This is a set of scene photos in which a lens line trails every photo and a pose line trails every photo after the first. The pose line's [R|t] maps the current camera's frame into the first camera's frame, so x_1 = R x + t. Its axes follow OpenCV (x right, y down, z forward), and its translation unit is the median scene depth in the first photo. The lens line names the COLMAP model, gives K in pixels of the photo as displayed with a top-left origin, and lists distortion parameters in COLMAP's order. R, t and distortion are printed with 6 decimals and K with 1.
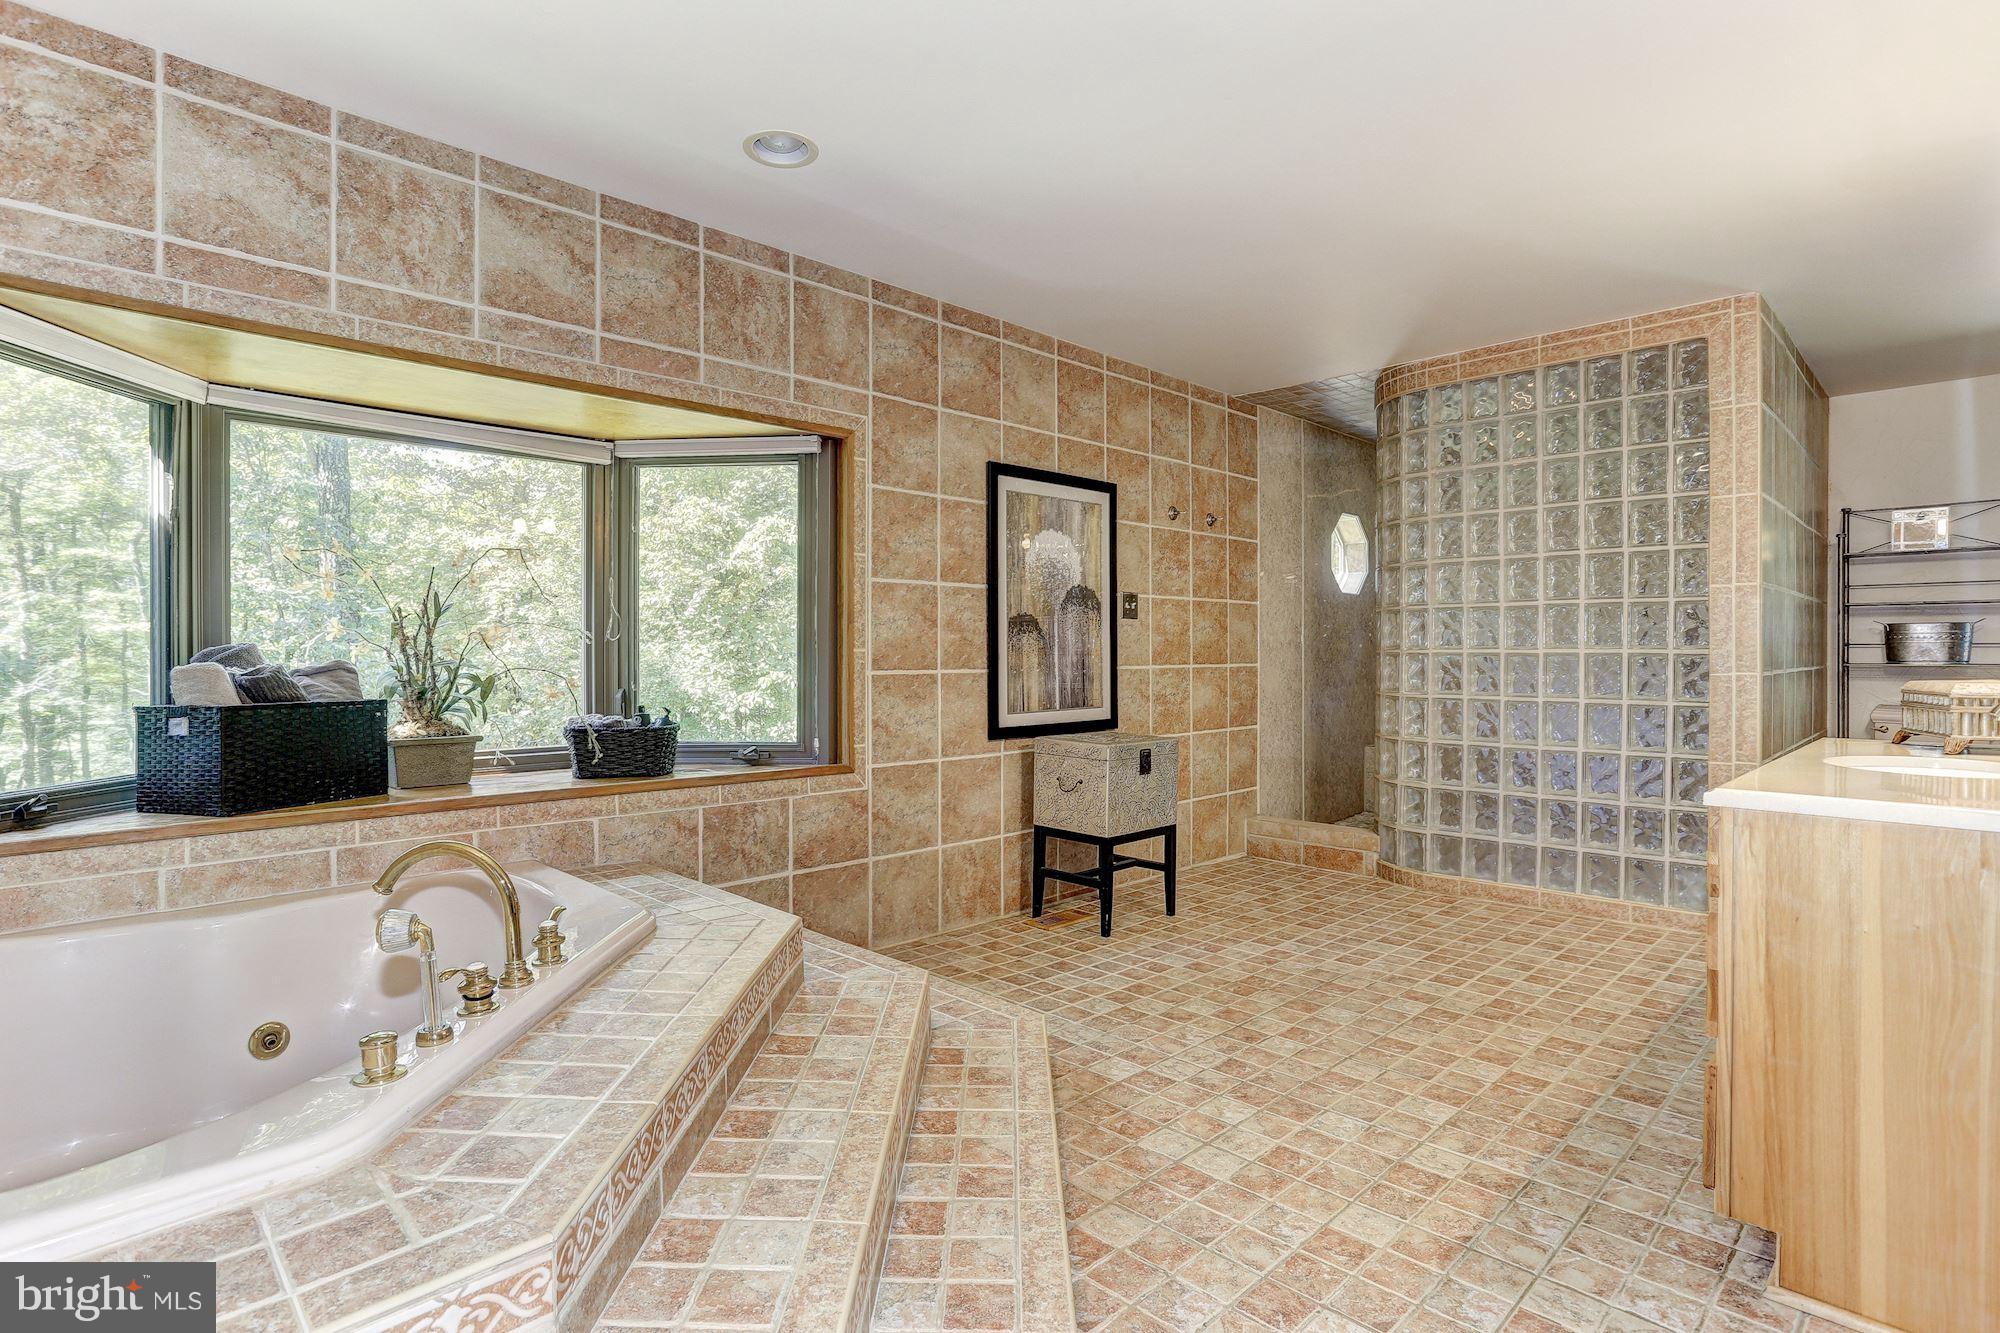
lens RADIAL K [[1002.4, 0, 982.4], [0, 1002.4, 652.4], [0, 0, 1]] dist [-0.055206, 0.026126]
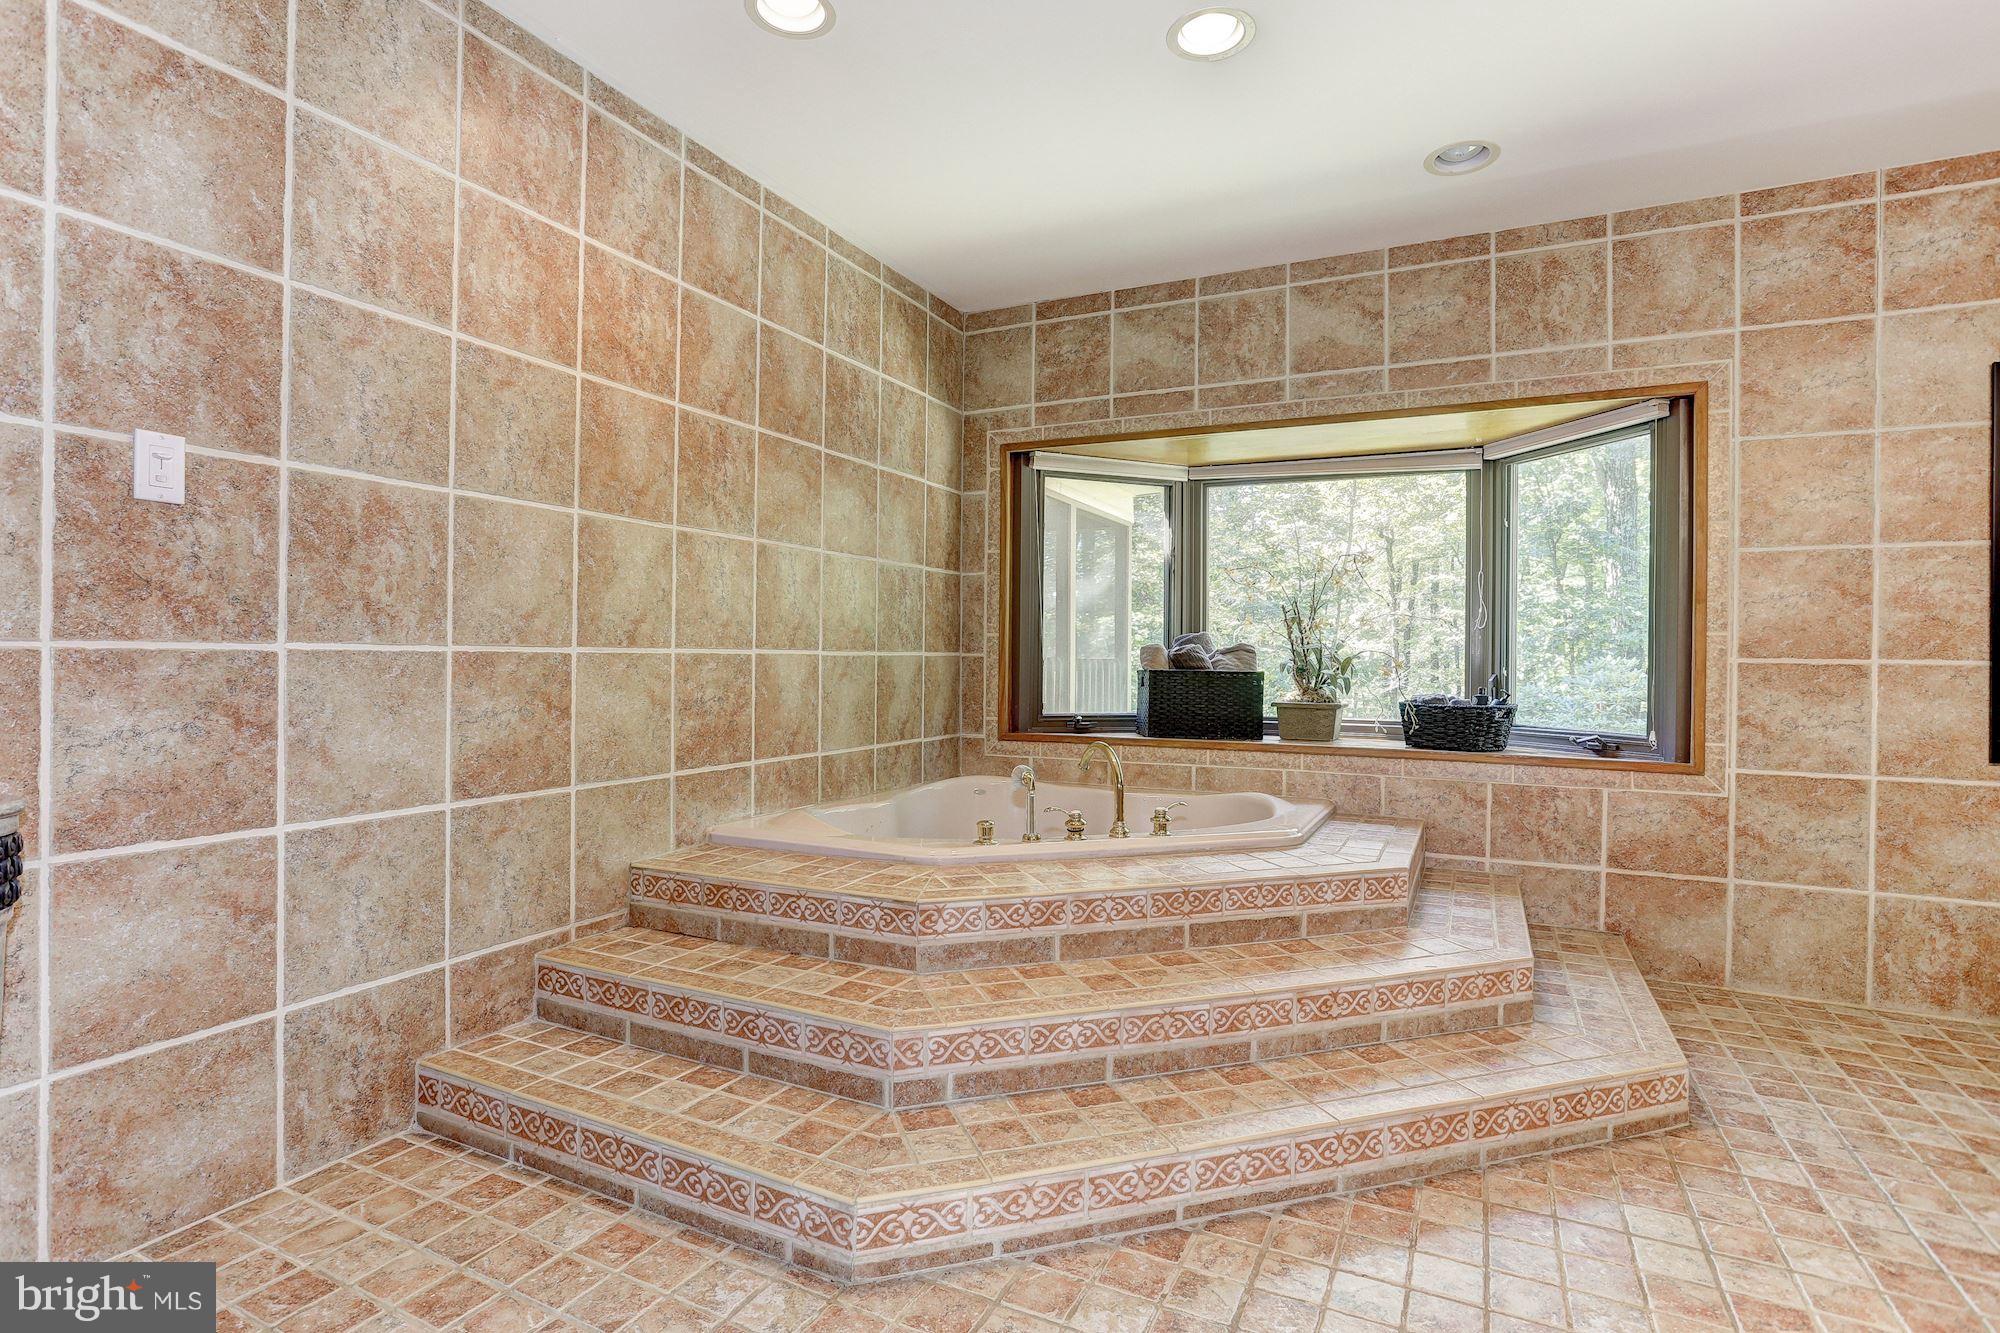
lens RADIAL K [[993.8, 0, 982.5], [0, 993.8, 656.5], [0, 0, 1]] dist [-0.061001, 0.033218]
pose [[0.324357, 0.002165, -0.945932, 0.464297], [-0.011017, 0.999938, -0.001489, 0.025809], [0.945871, 0.010904, 0.324360, 0.134654]]
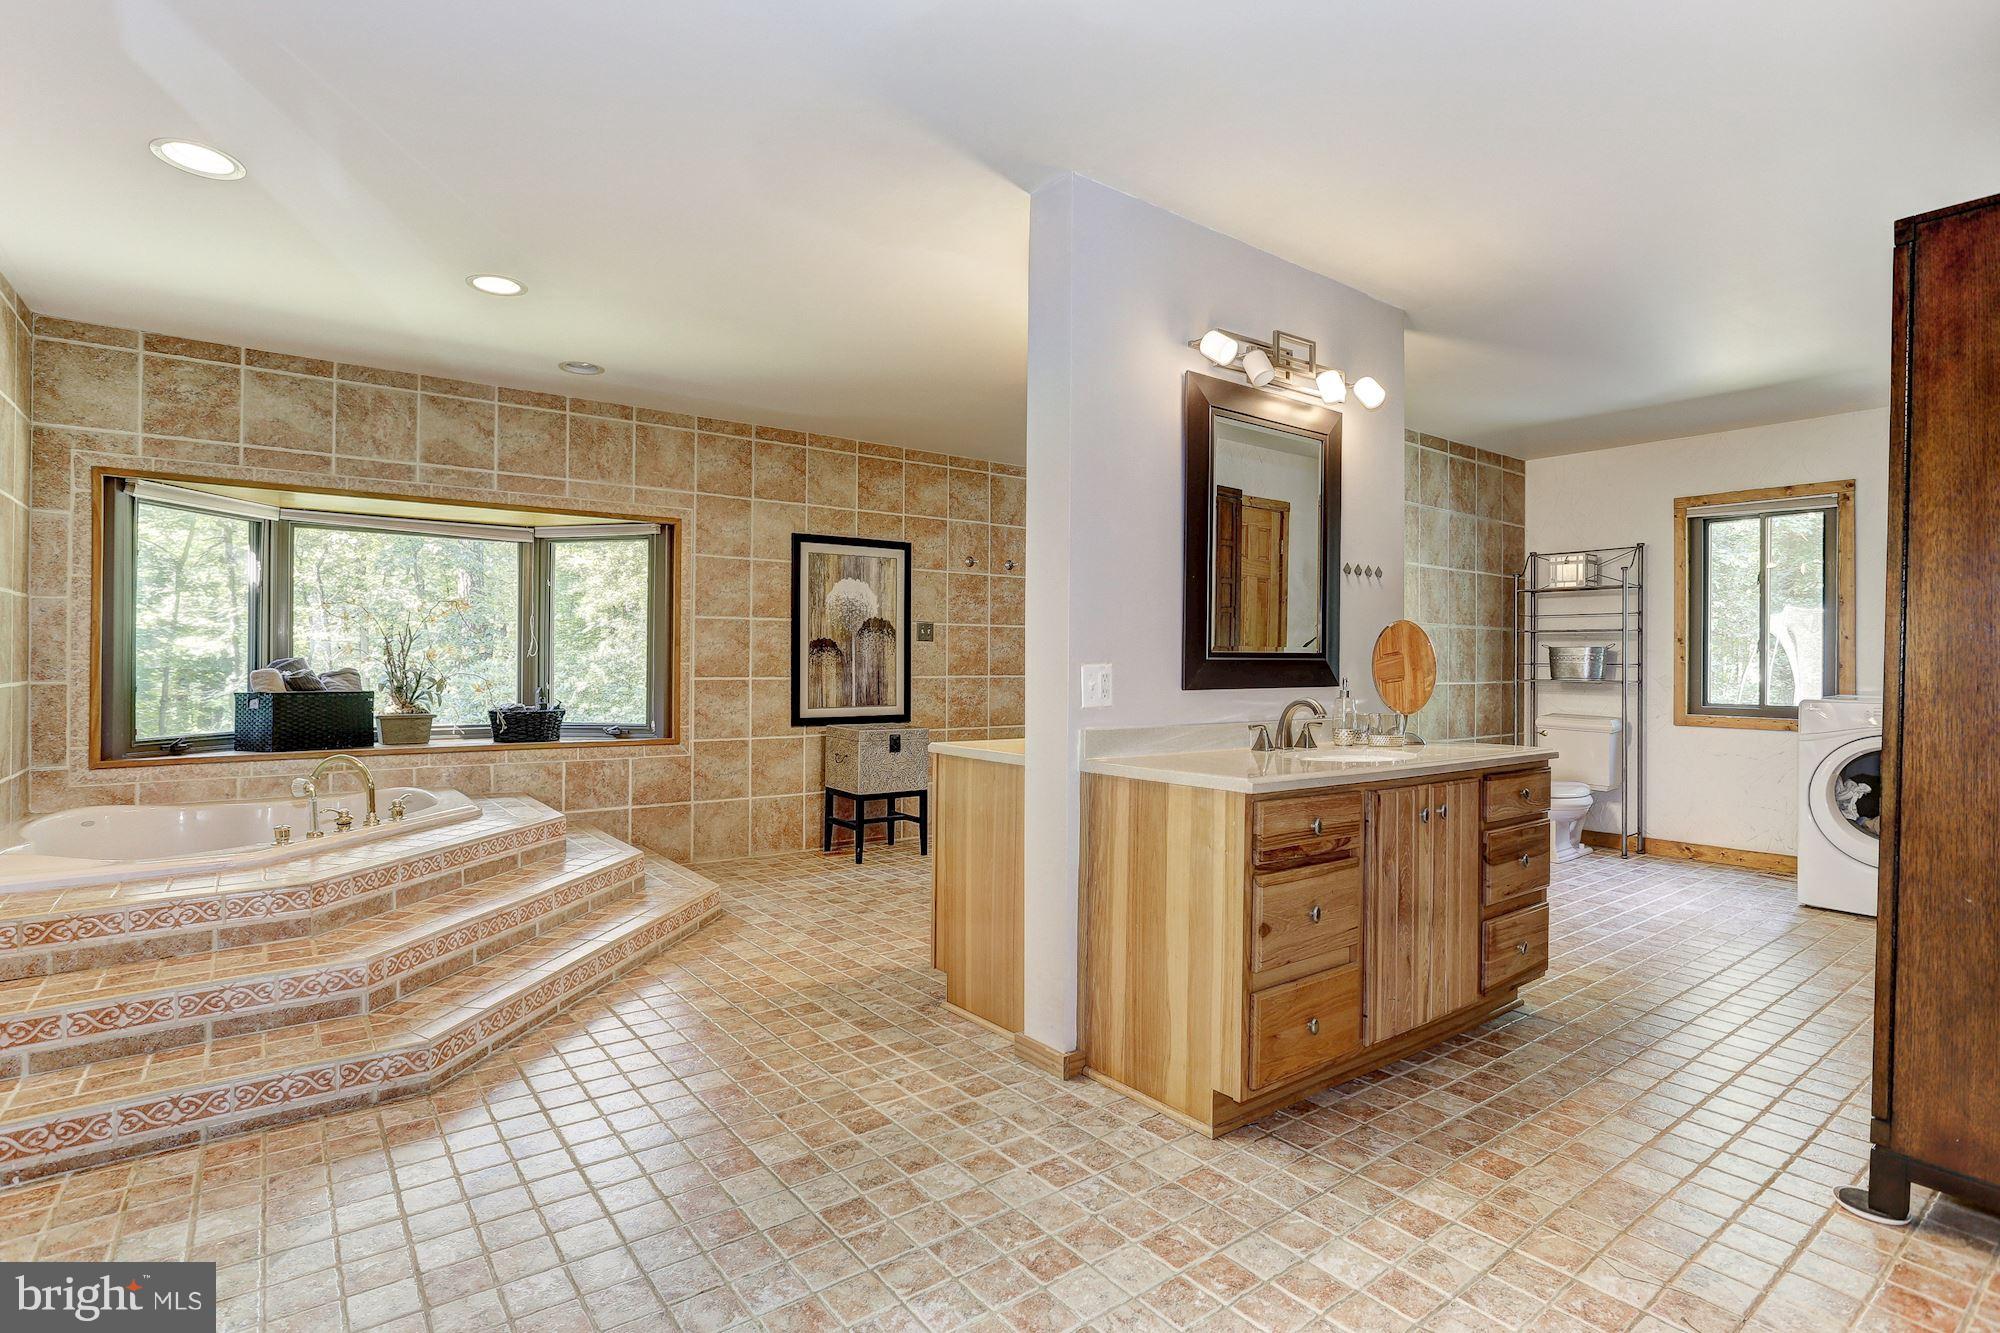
lens RADIAL K [[993.8, 0, 982.5], [0, 993.8, 656.5], [0, 0, 1]] dist [-0.061001, 0.033218]
pose [[0.991291, 0.006191, -0.131543, 0.523408], [-0.006850, 0.999966, -0.004555, -0.009305], [0.131510, 0.005416, 0.991300, -0.425041]]
